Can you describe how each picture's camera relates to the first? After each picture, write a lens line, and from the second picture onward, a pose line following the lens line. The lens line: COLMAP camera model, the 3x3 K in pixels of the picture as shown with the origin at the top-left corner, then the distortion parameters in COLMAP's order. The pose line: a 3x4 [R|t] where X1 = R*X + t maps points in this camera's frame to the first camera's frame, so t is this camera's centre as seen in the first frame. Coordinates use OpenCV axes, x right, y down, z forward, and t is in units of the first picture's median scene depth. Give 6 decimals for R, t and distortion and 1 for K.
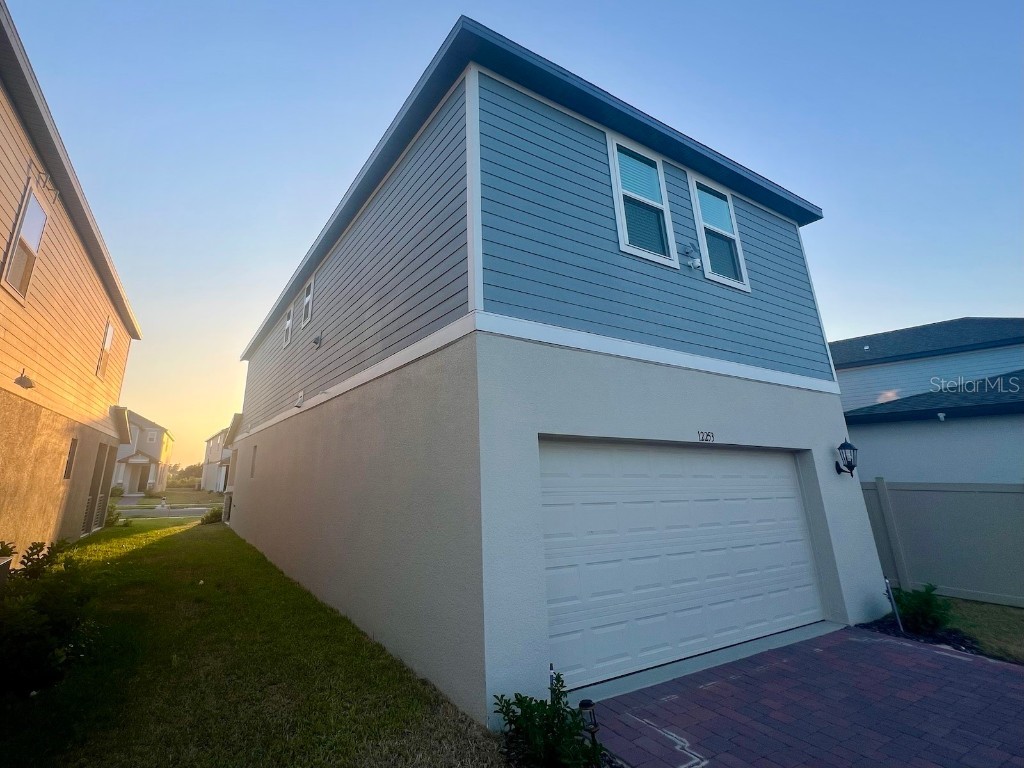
lens RADIAL K [[414.4, 0, 509.1], [0, 414.4, 383.1], [0, 0, 1]] dist [0.000663, 0.000130]
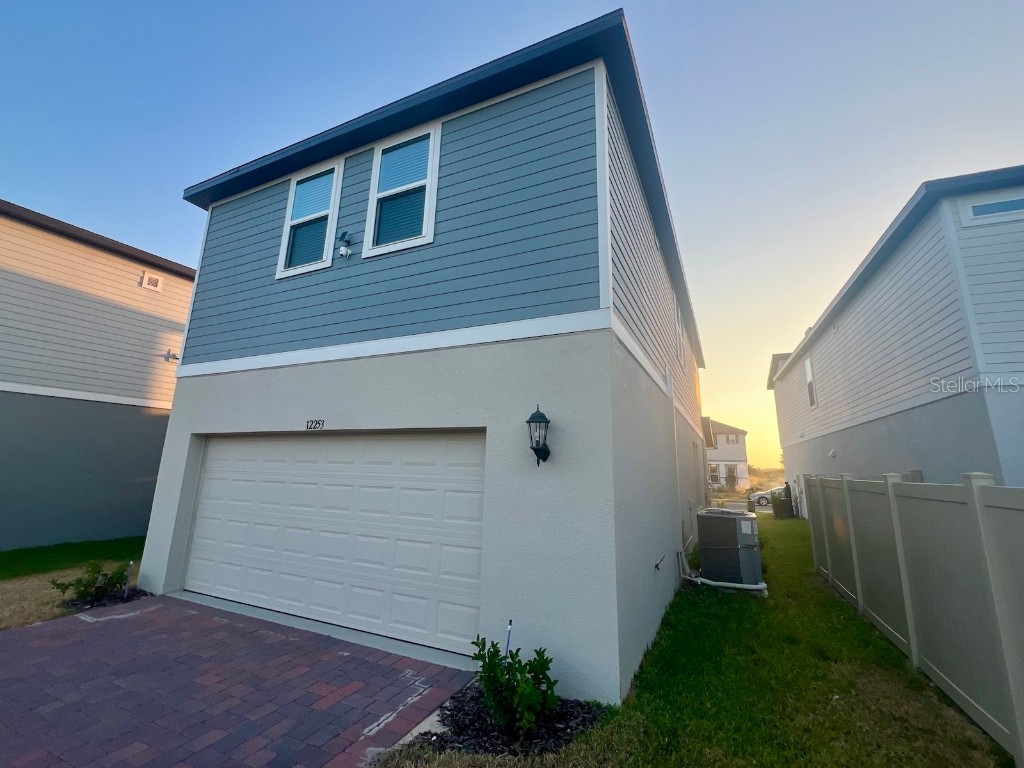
lens RADIAL K [[420.6, 0, 514.3], [0, 420.6, 391.7], [0, 0, 1]] dist [0.000575, 0.000239]
pose [[0.623150, -0.124256, -0.772169, 1.618811], [0.161121, 0.986517, -0.028722, 0.157073], [0.765326, -0.106515, 0.634768, 0.706538]]
